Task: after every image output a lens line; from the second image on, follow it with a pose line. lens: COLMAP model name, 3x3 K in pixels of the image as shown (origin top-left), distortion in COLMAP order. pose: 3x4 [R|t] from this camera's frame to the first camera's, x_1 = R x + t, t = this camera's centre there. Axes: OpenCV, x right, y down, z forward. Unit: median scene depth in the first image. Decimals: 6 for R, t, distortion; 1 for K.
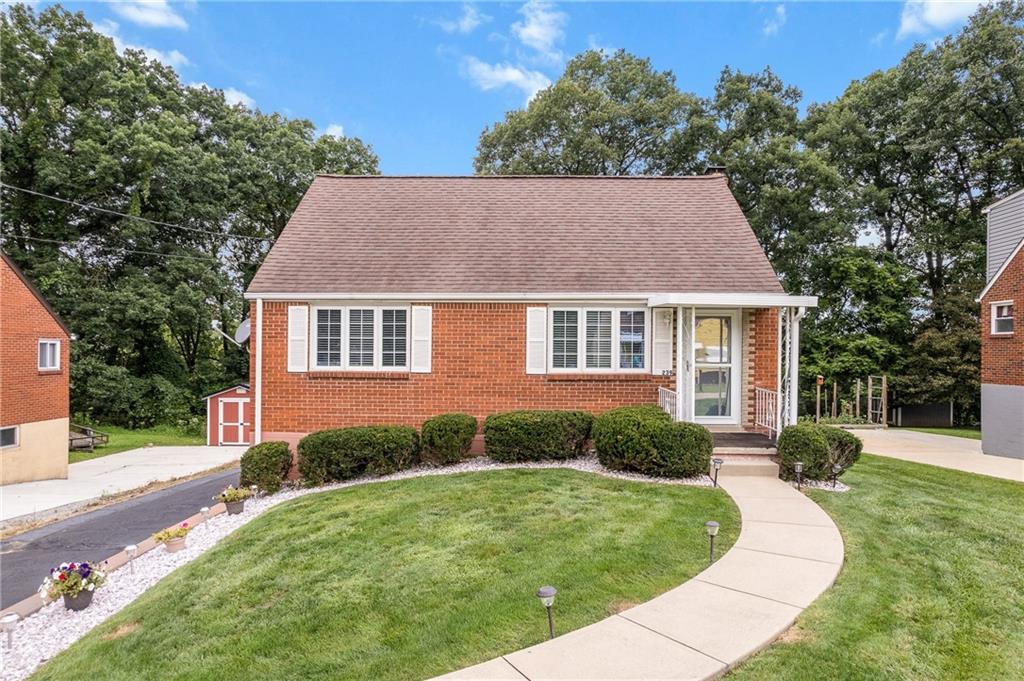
lens RADIAL K [[654.8, 0, 512.4], [0, 654.8, 343.5], [0, 0, 1]] dist [-0.075759, 0.071964]
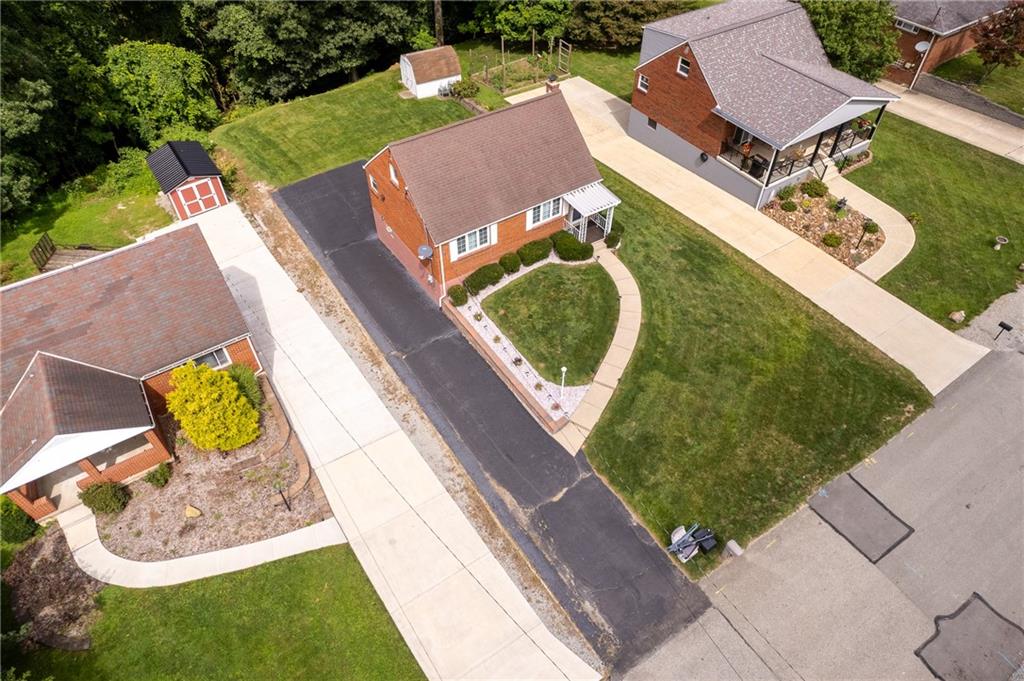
lens RADIAL K [[654.8, 0, 512.4], [0, 654.8, 343.5], [0, 0, 1]] dist [-0.075759, 0.071964]
pose [[0.823701, -0.423303, 0.377267, -0.519144], [0.002471, 0.668019, 0.744140, -0.691770], [-0.567018, -0.612017, 0.551294, -0.324015]]
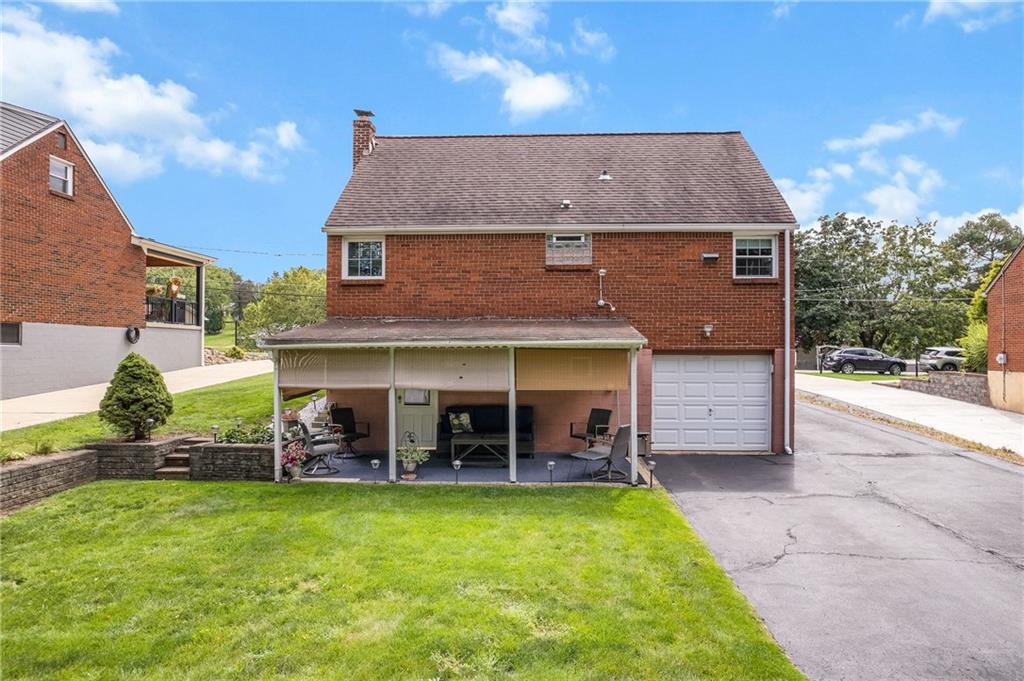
lens RADIAL K [[654.8, 0, 512.4], [0, 654.8, 343.5], [0, 0, 1]] dist [-0.075759, 0.071964]
pose [[-0.999592, -0.010487, 0.026552, 0.027021], [-0.011122, 0.999653, -0.023877, 0.067800], [-0.026293, -0.024162, -0.999362, 1.134353]]
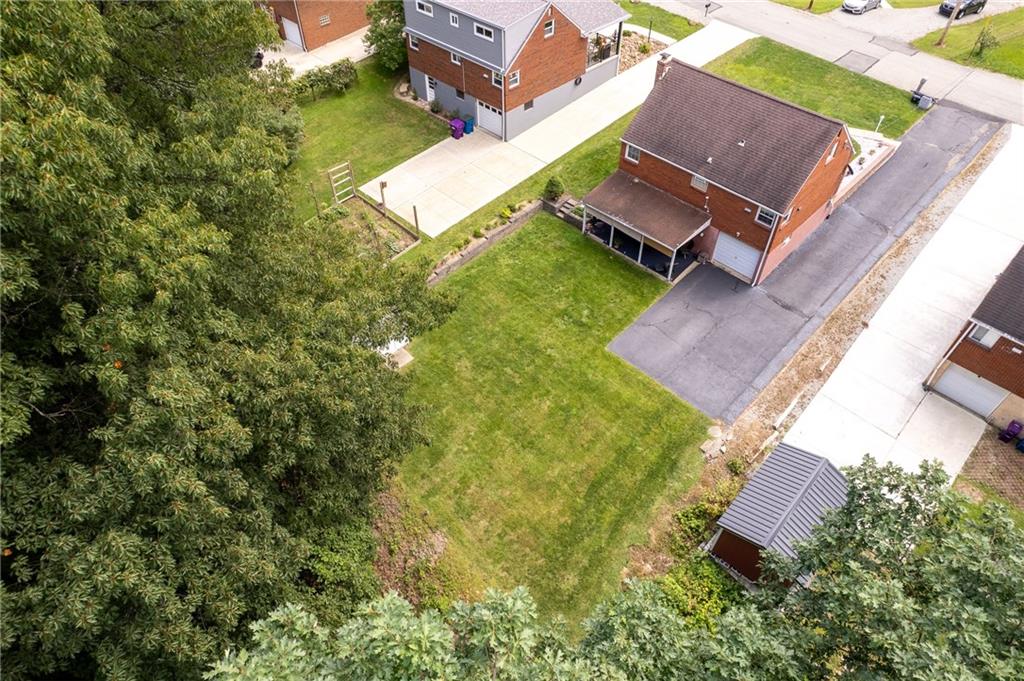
lens RADIAL K [[654.8, 0, 512.4], [0, 654.8, 343.5], [0, 0, 1]] dist [-0.075759, 0.071964]
pose [[-0.724565, -0.514967, 0.458054, -0.431423], [-0.011125, 0.673264, 0.739319, -0.664185], [-0.689117, 0.530588, -0.493553, 1.612032]]
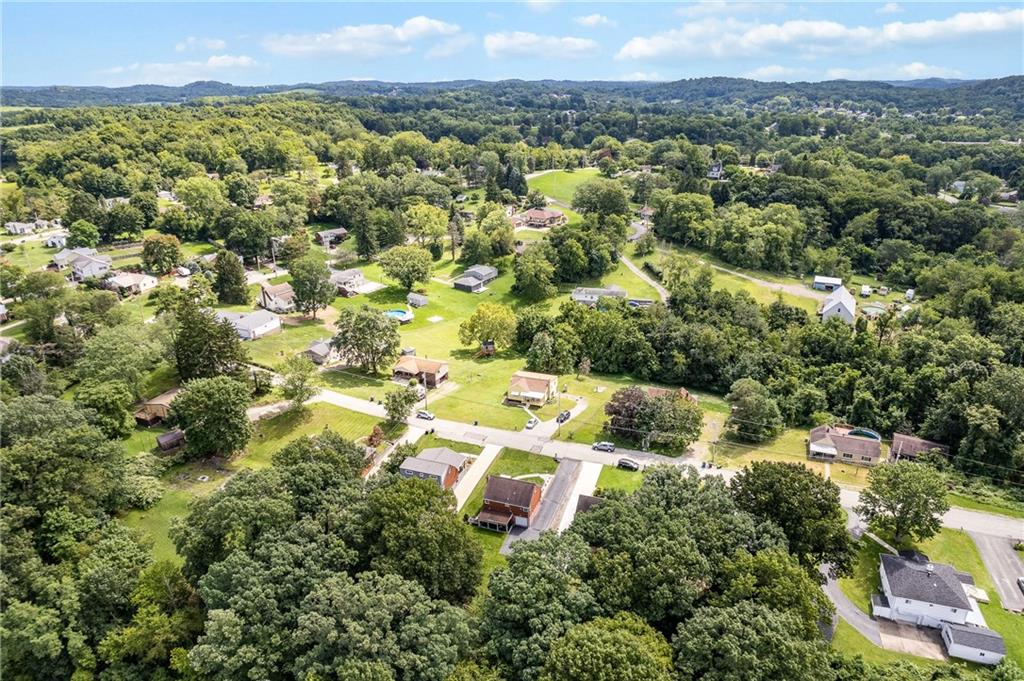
lens RADIAL K [[654.8, 0, 512.4], [0, 654.8, 343.5], [0, 0, 1]] dist [-0.075759, 0.071964]
pose [[-0.947213, -0.135402, 0.290609, -1.164956], [-0.018029, 0.927502, 0.373383, -2.673094], [-0.320098, 0.348434, -0.880983, 4.155026]]
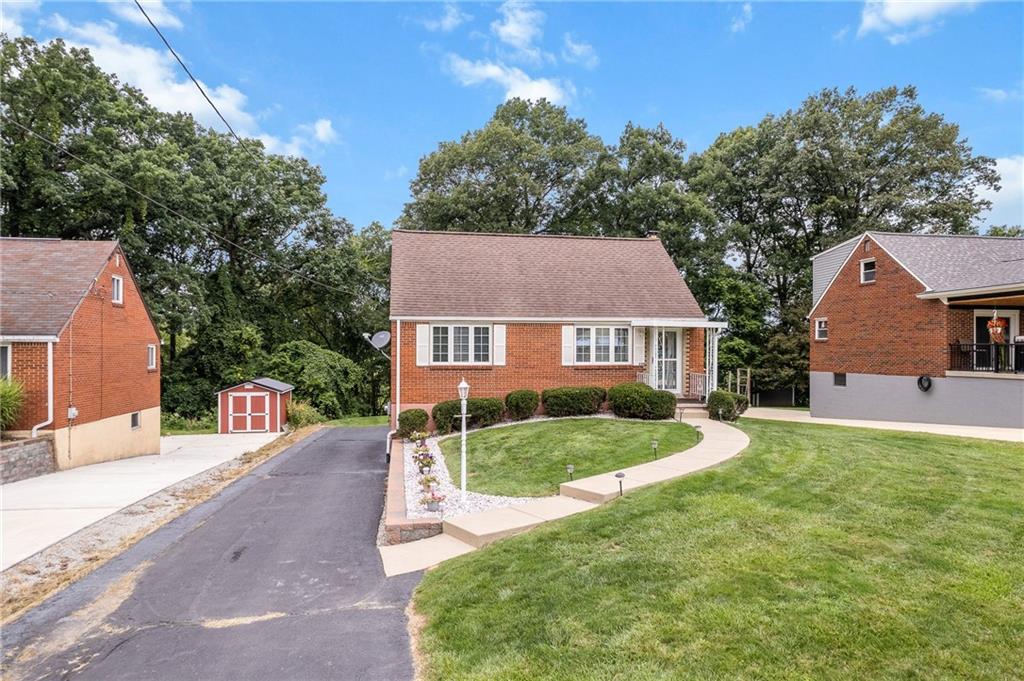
lens RADIAL K [[654.8, 0, 512.4], [0, 654.8, 343.5], [0, 0, 1]] dist [-0.075759, 0.071964]
pose [[0.982243, -0.002446, 0.187600, -0.168668], [0.002328, 0.999997, 0.000852, -0.004893], [-0.187601, -0.000400, 0.982245, -0.251494]]
